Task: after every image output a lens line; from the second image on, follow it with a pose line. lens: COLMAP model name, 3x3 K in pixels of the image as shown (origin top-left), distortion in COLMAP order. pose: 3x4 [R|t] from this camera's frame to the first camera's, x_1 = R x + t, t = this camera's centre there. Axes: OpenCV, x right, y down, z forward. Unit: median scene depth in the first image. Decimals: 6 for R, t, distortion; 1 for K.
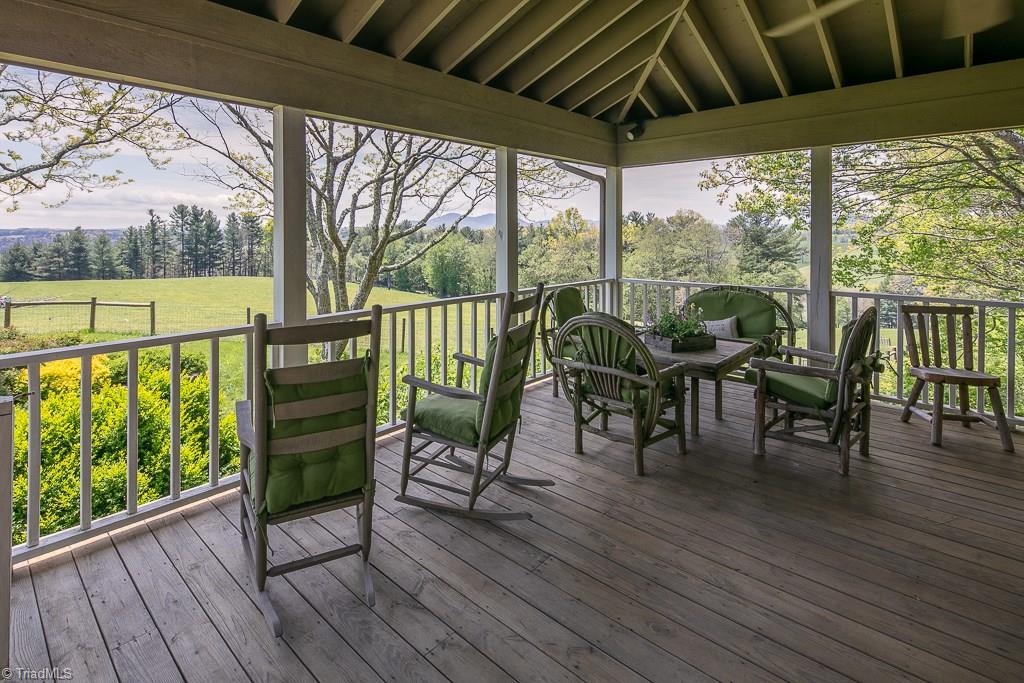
lens RADIAL K [[514.4, 0, 512.0], [0, 514.4, 341.5], [0, 0, 1]] dist [0.010092, 0.000025]
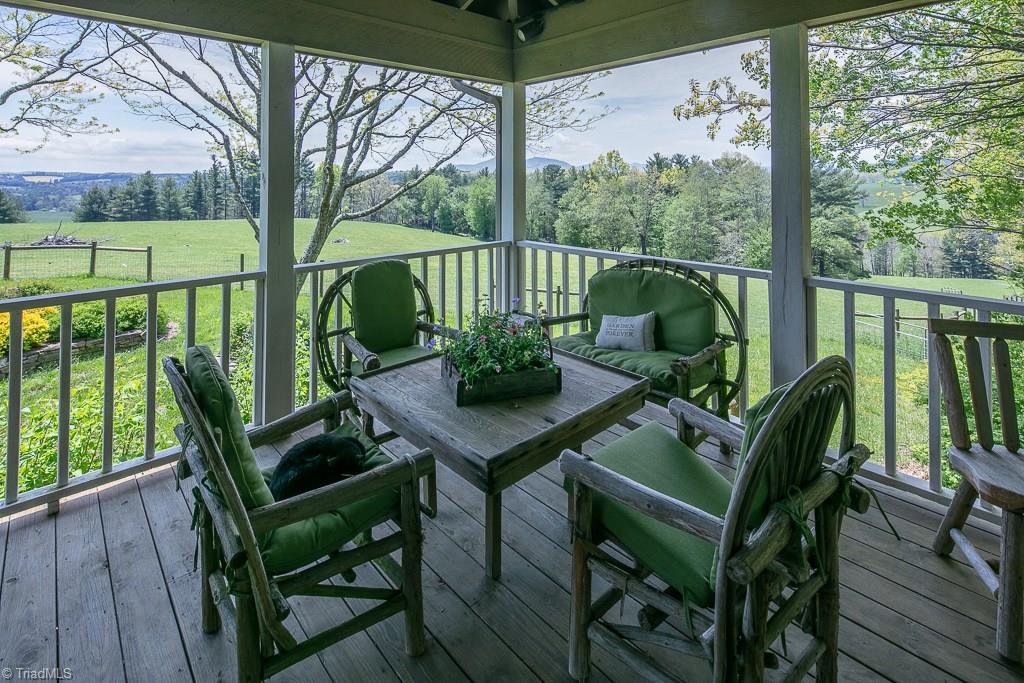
lens RADIAL K [[517.0, 0, 513.4], [0, 517.0, 266.8], [0, 0, 1]] dist [0.016309, -0.000215]
pose [[0.996738, 0.012827, -0.079684, 0.102704], [-0.015574, 0.999302, -0.033949, -0.025602], [0.079192, 0.035079, 0.996242, 0.121574]]
